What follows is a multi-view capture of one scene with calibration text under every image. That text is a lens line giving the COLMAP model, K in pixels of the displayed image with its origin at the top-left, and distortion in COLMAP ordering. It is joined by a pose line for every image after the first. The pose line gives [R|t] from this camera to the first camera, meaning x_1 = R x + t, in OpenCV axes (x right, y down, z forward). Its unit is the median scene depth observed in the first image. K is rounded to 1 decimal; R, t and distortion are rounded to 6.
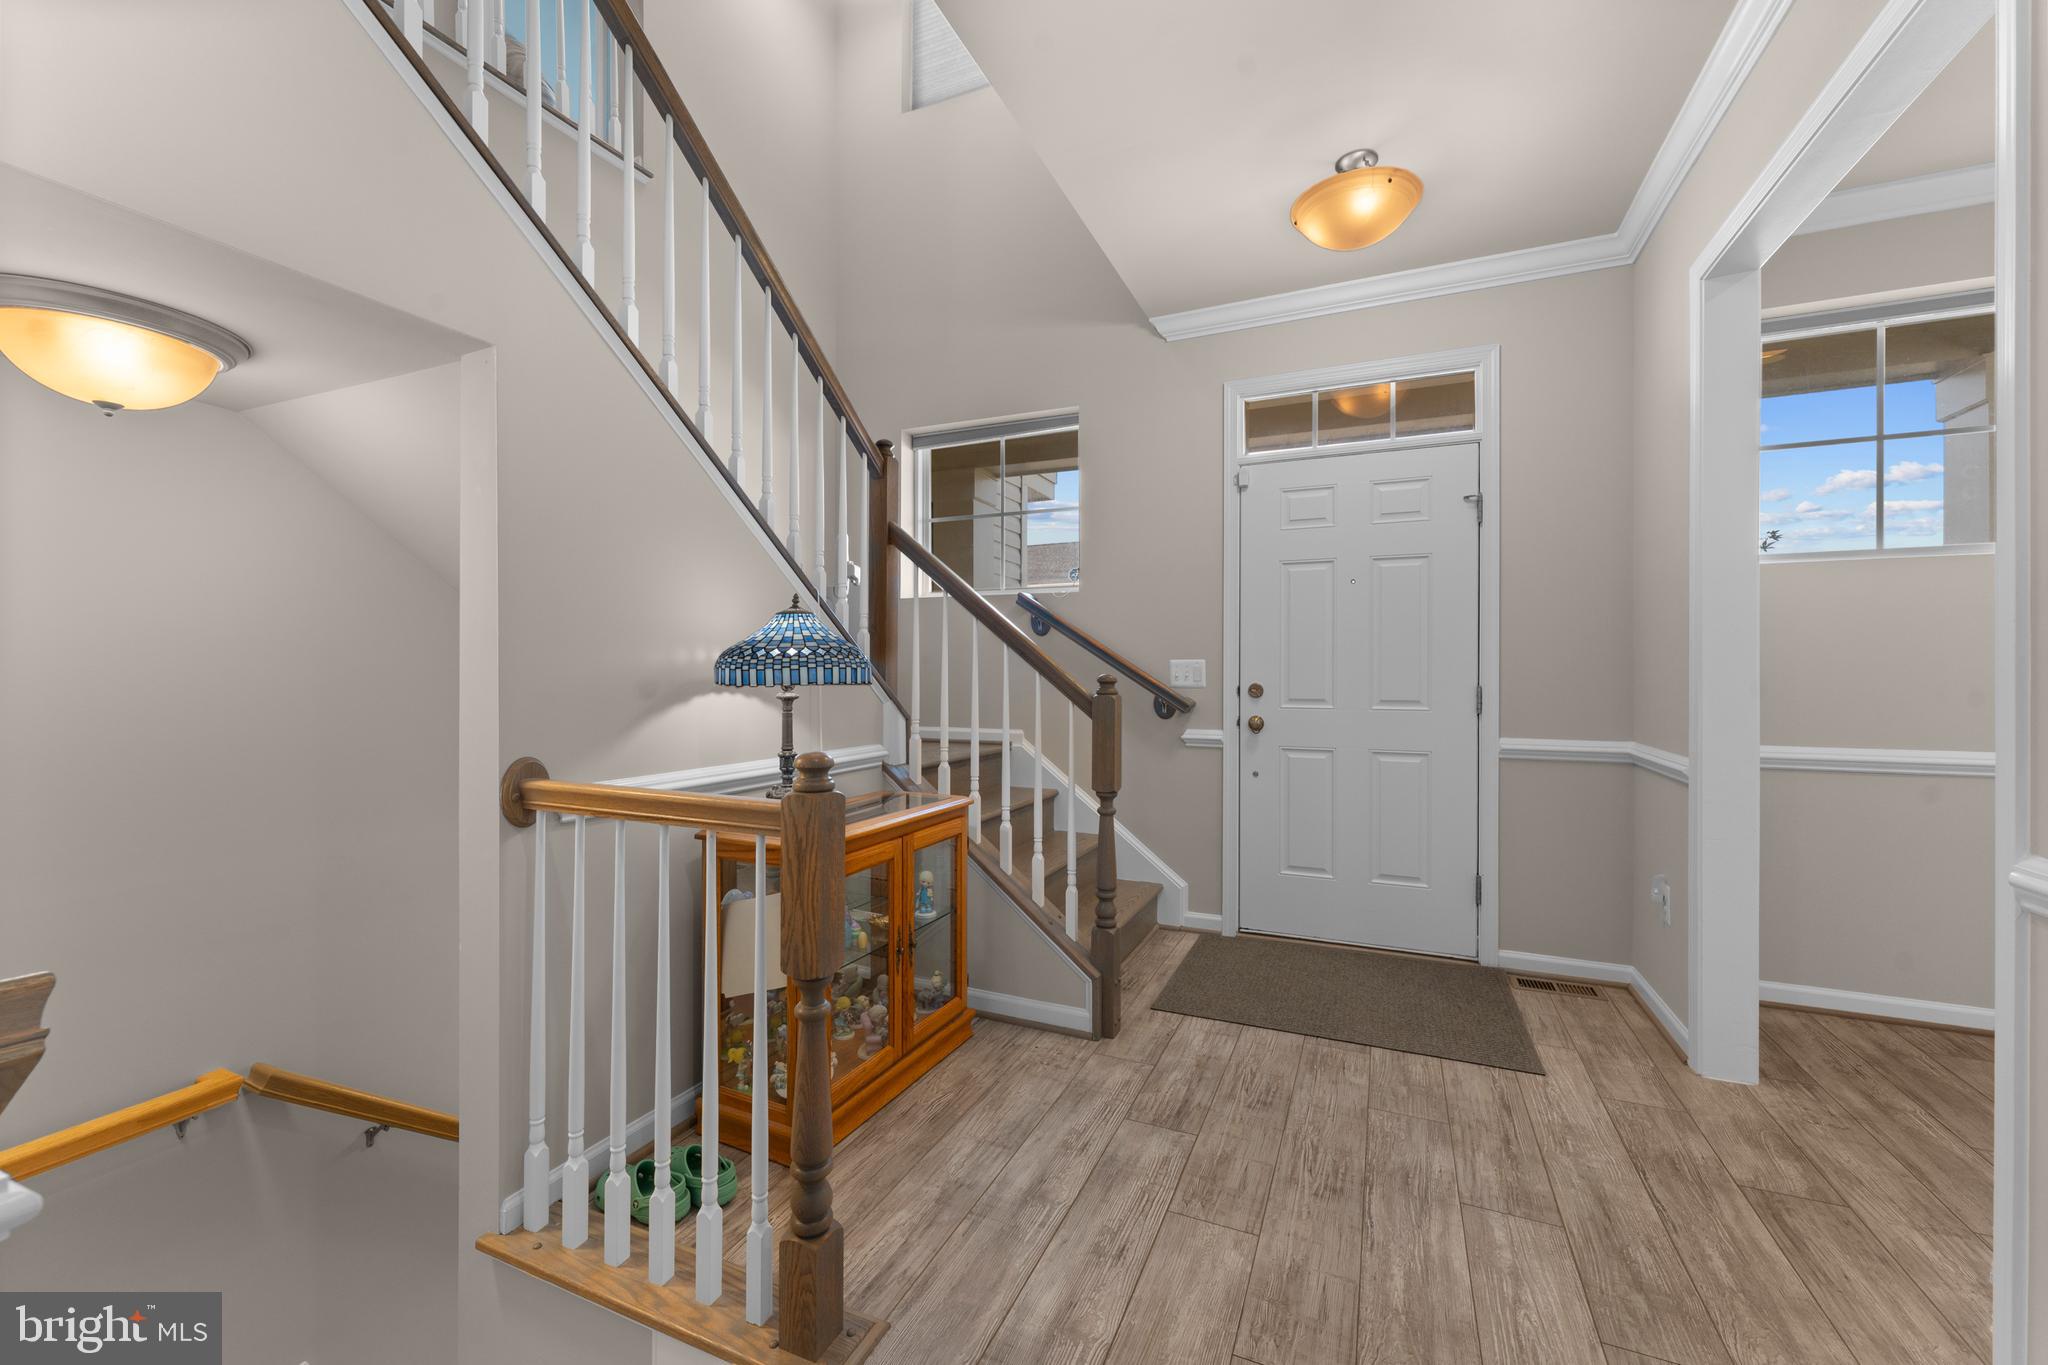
lens RADIAL K [[830.6, 0, 1021.7], [0, 830.6, 669.4], [0, 0, 1]] dist [0.001569, 0.000363]
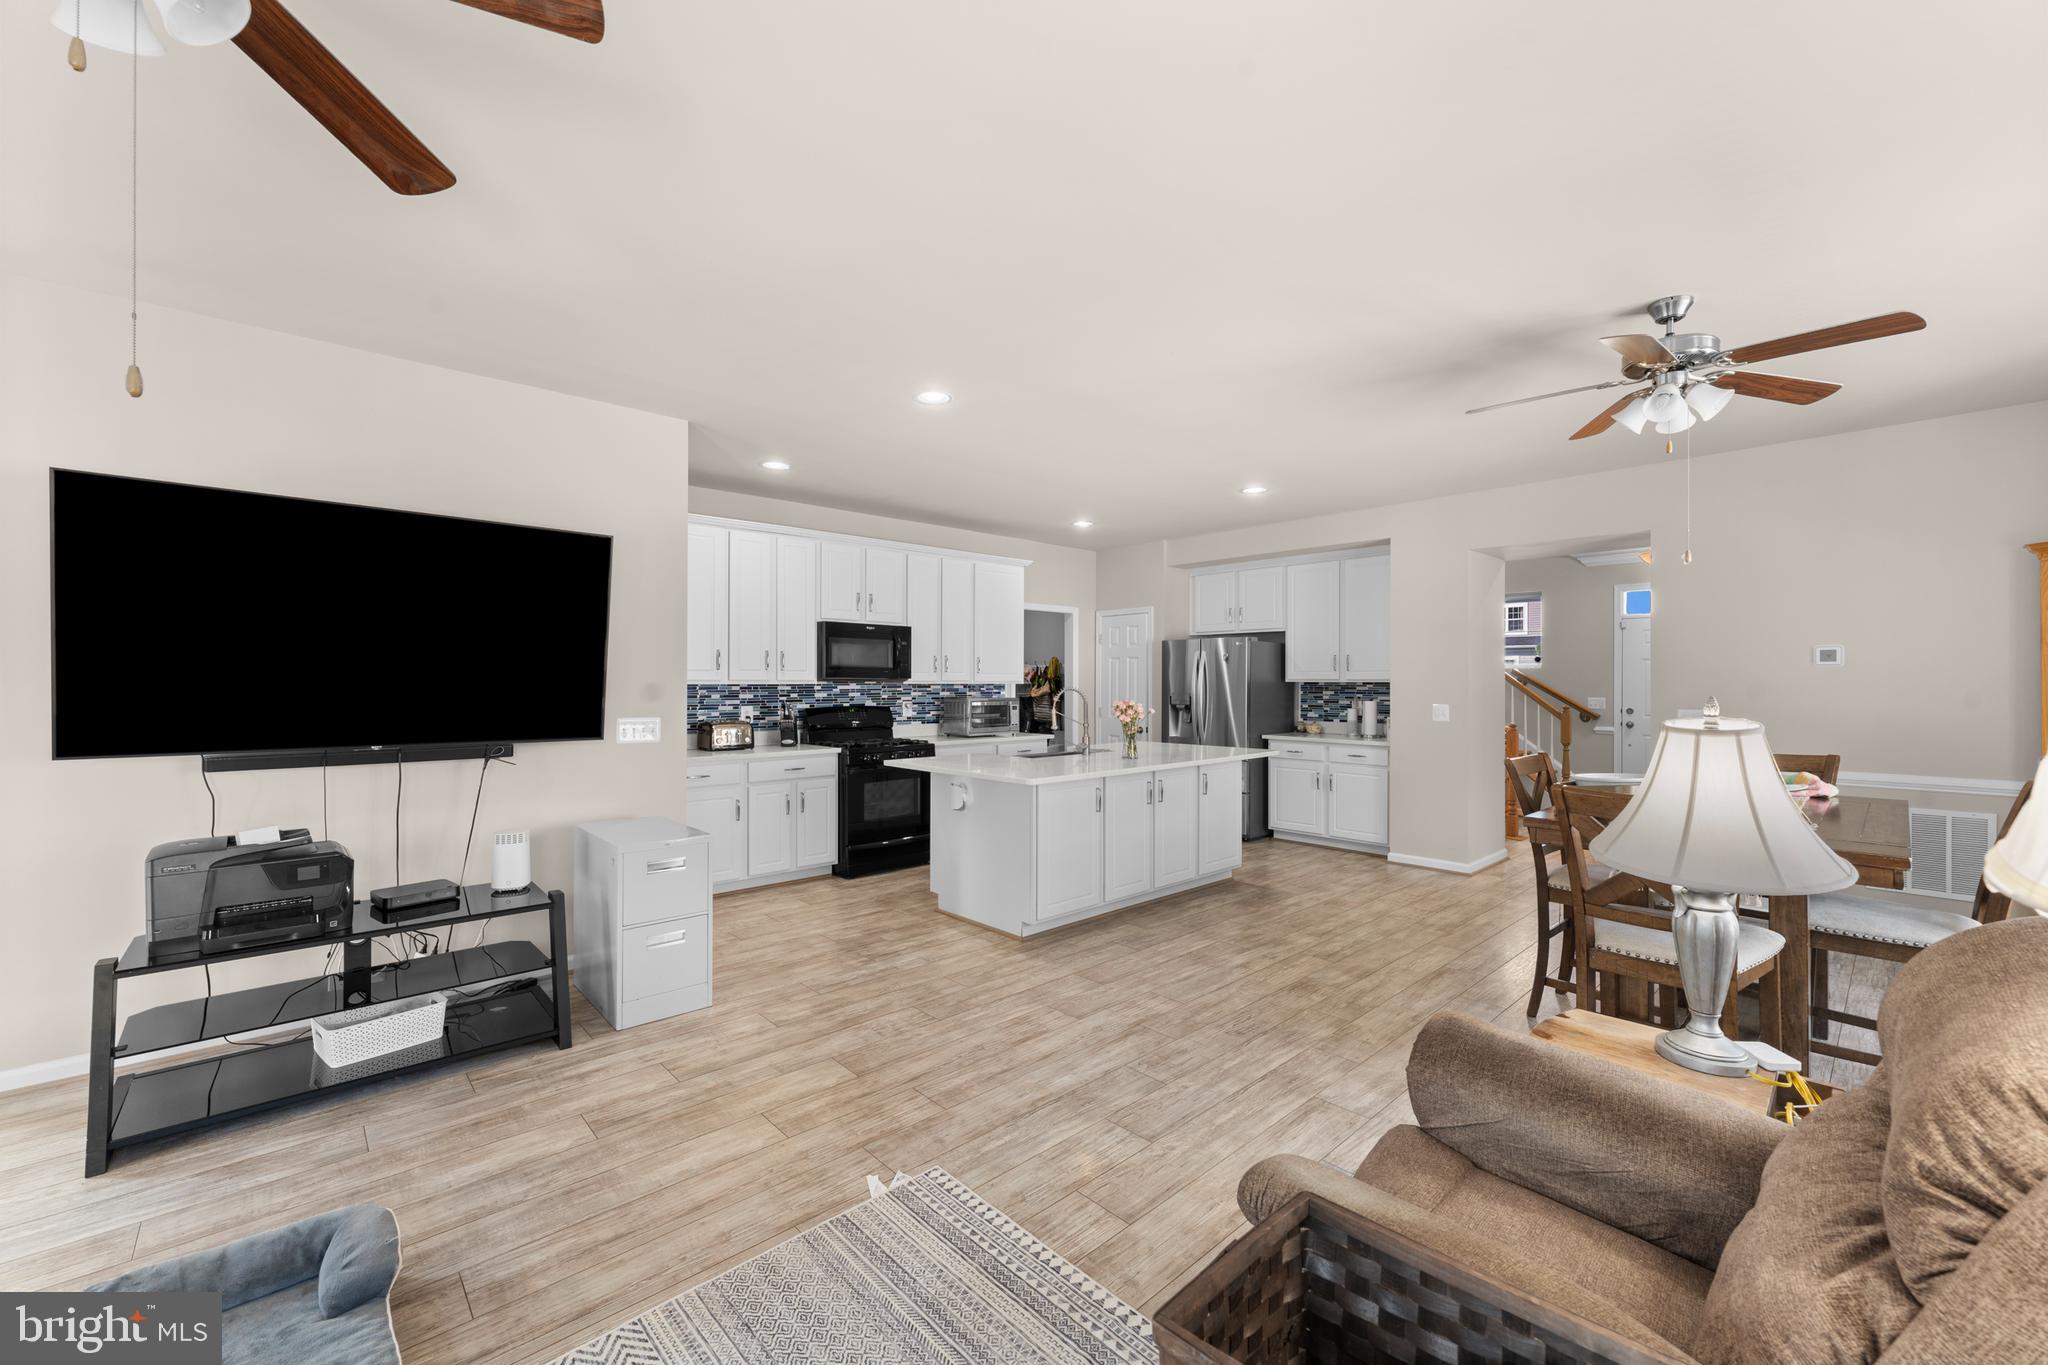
lens RADIAL K [[830.6, 0, 1016.5], [0, 830.6, 681.2], [0, 0, 1]] dist [0.001569, 0.000363]
pose [[0.918296, 0.000064, -0.395894, -0.685878], [-0.002001, 0.999988, -0.004480, -0.079969], [0.395889, 0.004906, 0.918285, -3.304724]]
